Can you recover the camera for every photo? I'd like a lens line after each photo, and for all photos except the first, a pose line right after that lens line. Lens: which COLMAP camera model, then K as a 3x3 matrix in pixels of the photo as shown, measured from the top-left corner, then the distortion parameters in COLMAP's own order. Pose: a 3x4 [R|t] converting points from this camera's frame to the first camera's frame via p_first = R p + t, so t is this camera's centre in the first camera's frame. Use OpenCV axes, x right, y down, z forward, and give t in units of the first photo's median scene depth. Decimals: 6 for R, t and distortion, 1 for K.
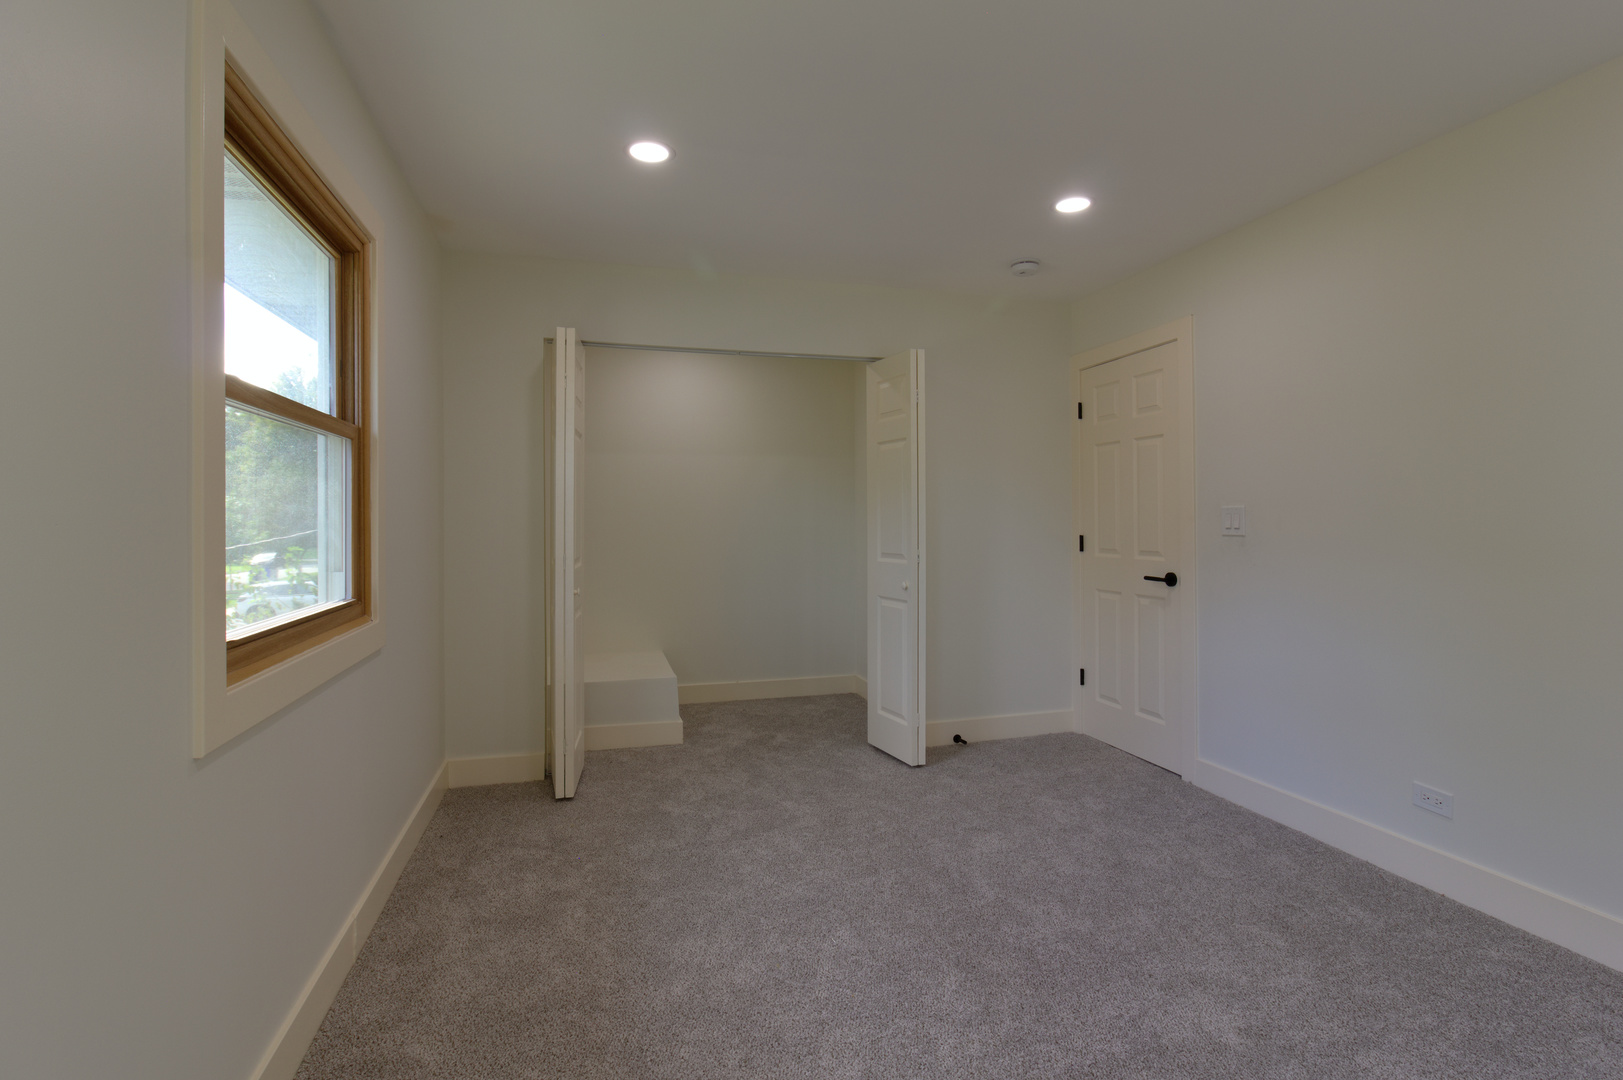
lens RADIAL K [[780.0, 0, 817.0], [0, 780.0, 535.9], [0, 0, 1]] dist [-0.016012, 0.004945]
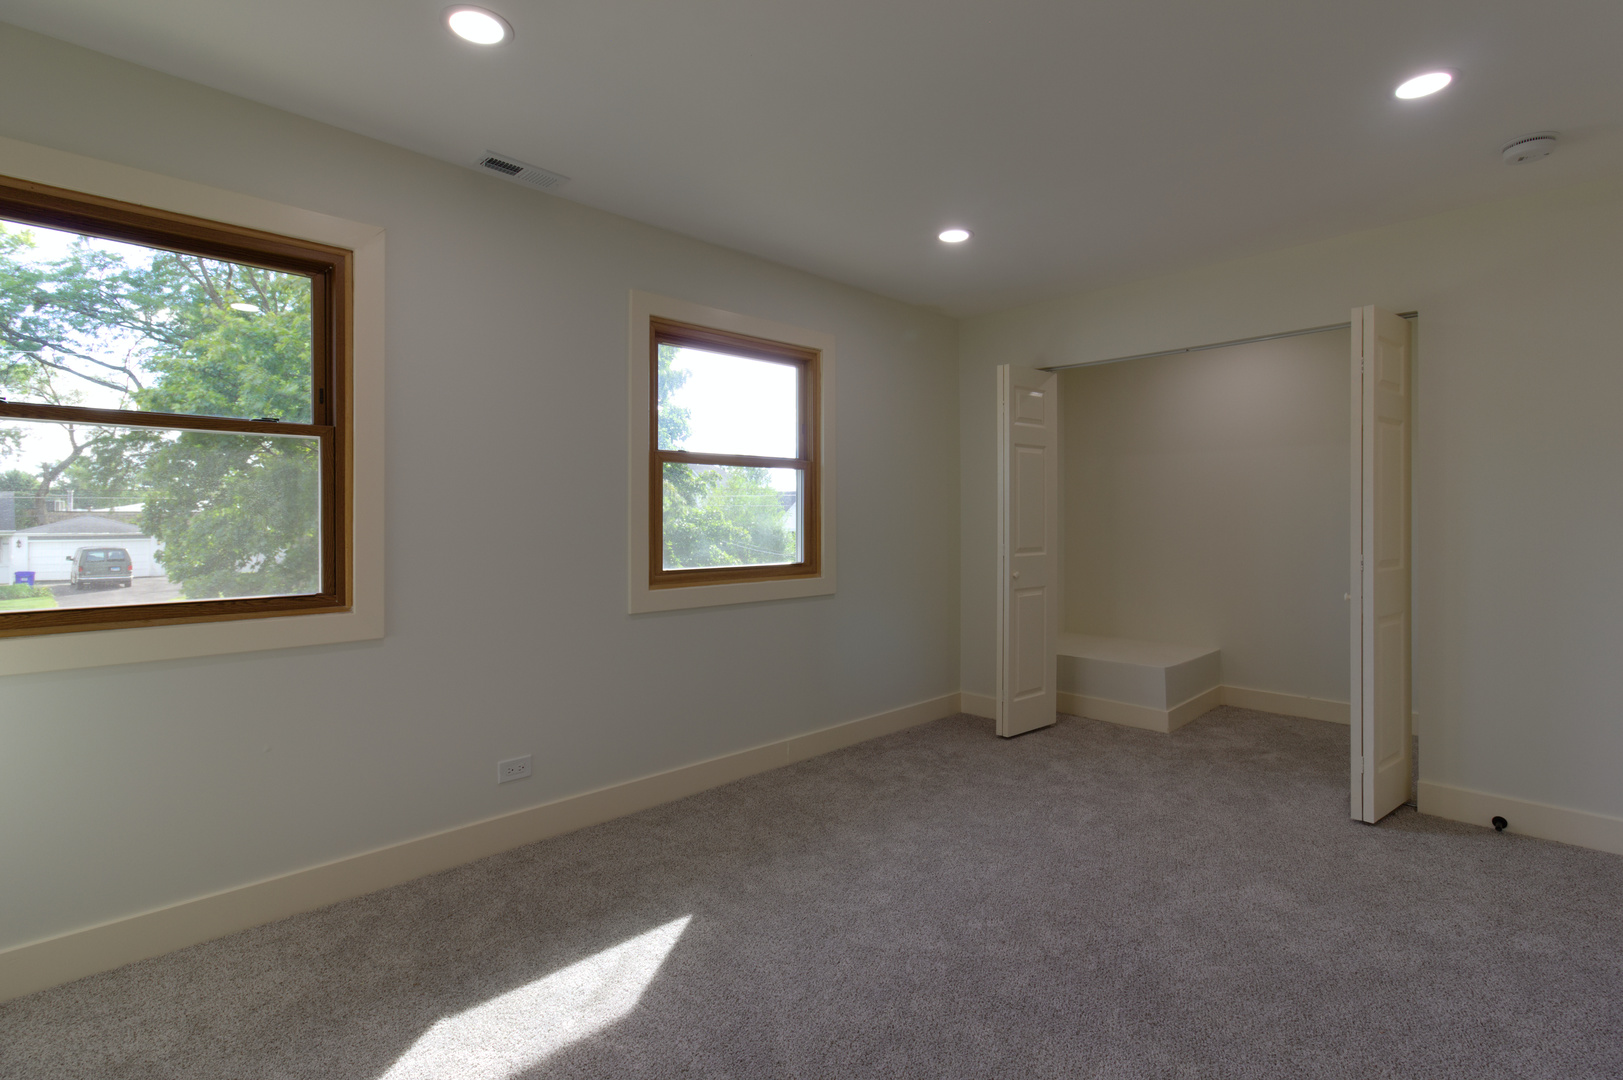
lens RADIAL K [[780.0, 0, 812.1], [0, 780.0, 539.3], [0, 0, 1]] dist [-0.016012, 0.004945]
pose [[0.458805, 0.028297, -0.888086, 0.664807], [-0.014356, 0.999598, 0.024434, -0.009718], [0.888421, 0.001539, 0.459027, 0.146512]]
